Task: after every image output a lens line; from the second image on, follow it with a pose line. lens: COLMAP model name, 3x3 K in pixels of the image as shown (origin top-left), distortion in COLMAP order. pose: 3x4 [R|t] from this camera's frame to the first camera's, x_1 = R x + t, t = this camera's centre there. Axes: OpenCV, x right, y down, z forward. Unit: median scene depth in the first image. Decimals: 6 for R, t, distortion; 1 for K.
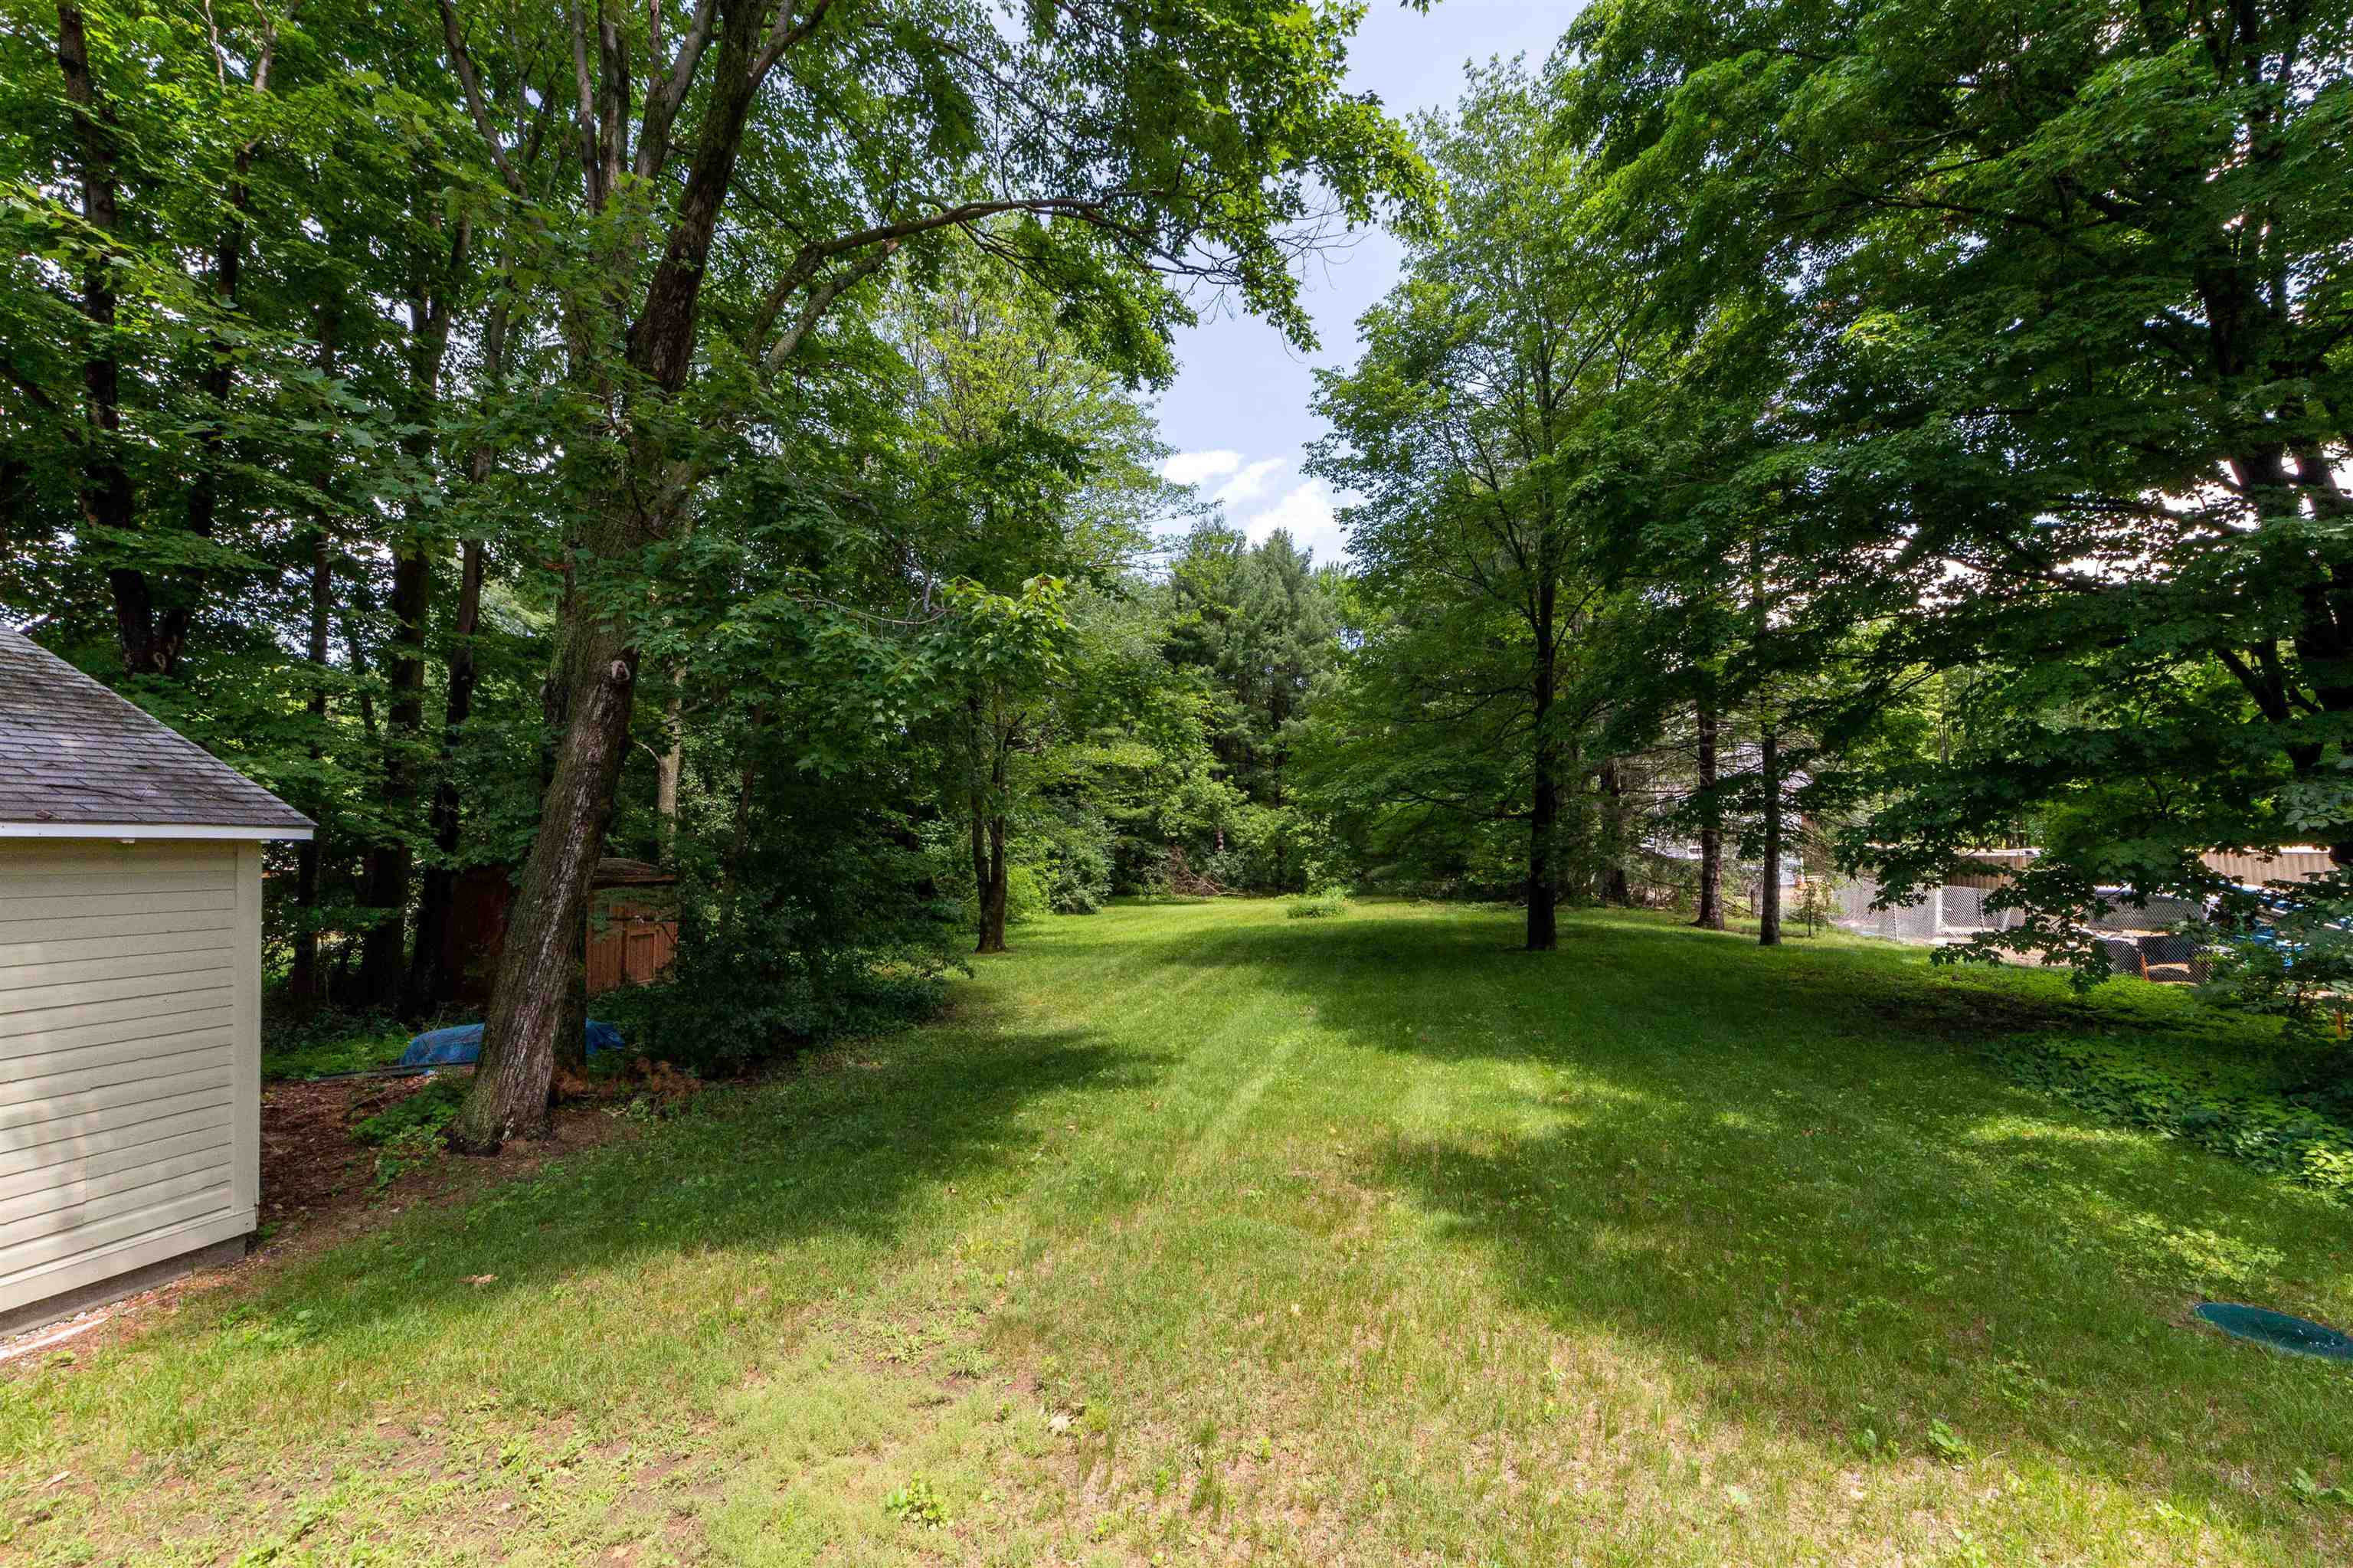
lens RADIAL K [[864.6, 0, 1176.5], [0, 864.6, 784.0], [0, 0, 1]] dist [-0.008200, 0.000123]
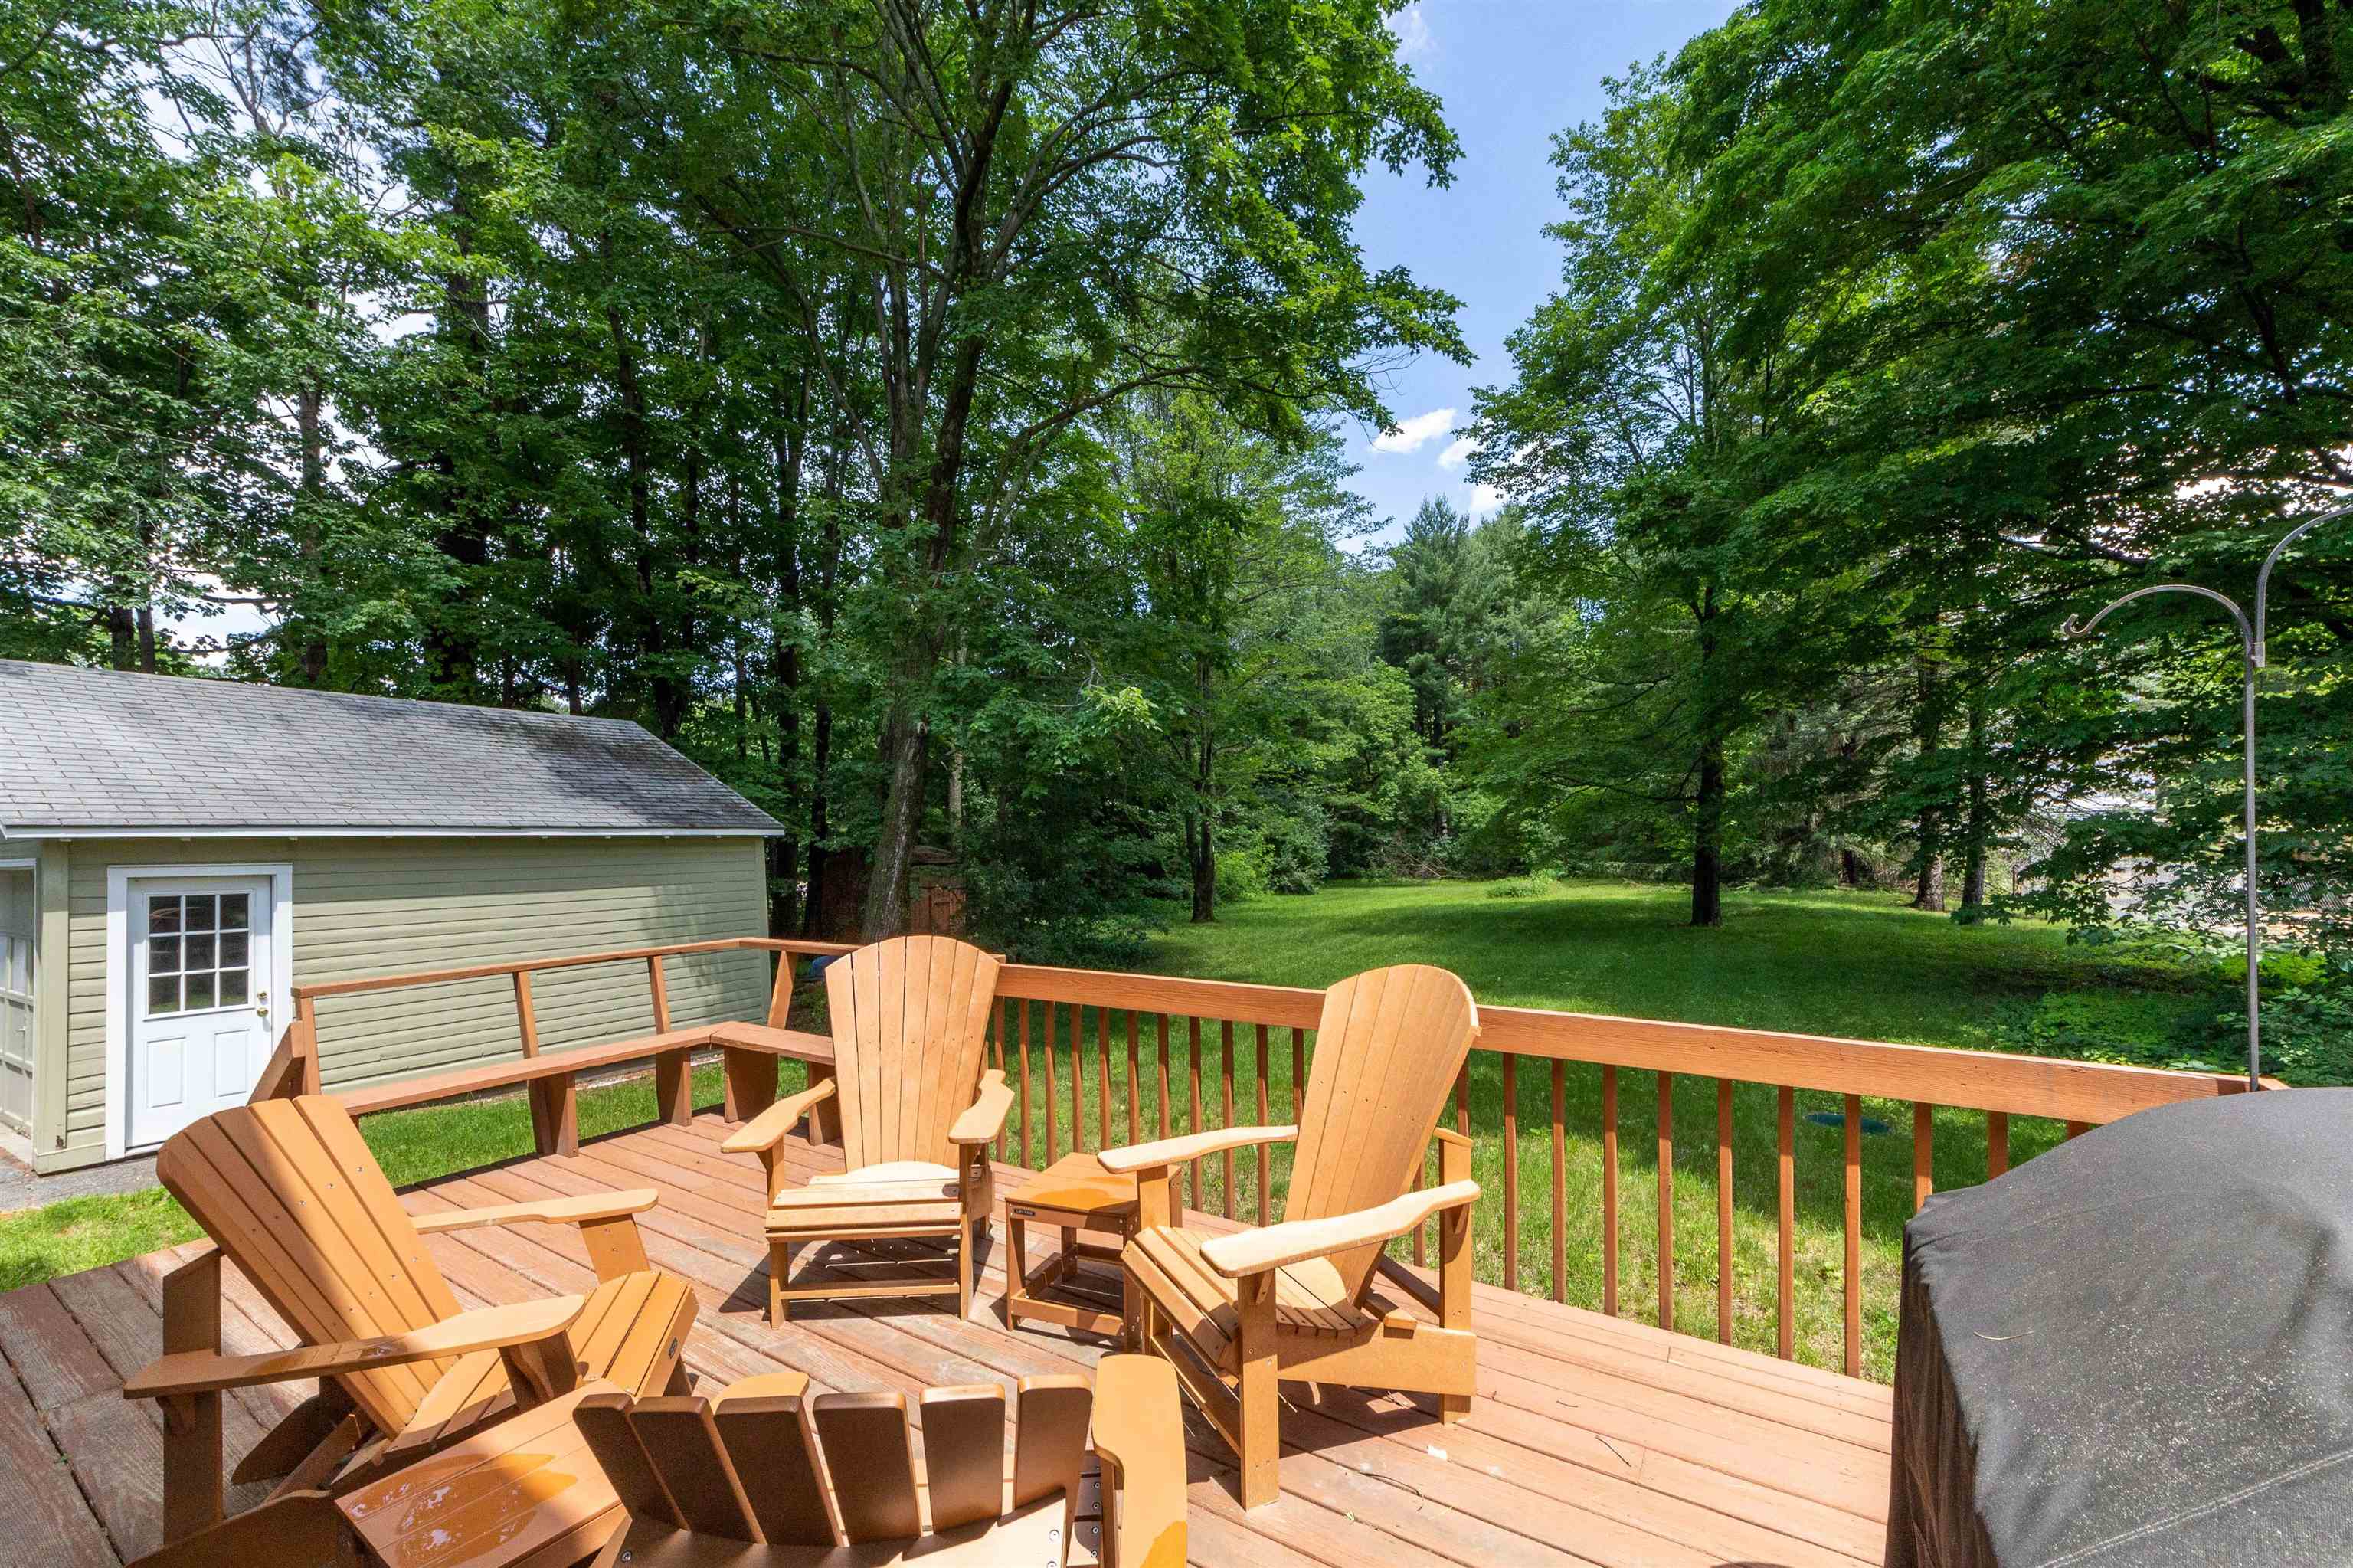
lens RADIAL K [[864.6, 0, 1176.5], [0, 864.6, 784.0], [0, 0, 1]] dist [-0.008200, 0.000123]
pose [[0.958863, -0.028978, -0.282386, 0.067395], [0.033459, 0.999379, 0.011058, -0.007213], [0.281890, -0.020051, 0.959237, -0.106504]]
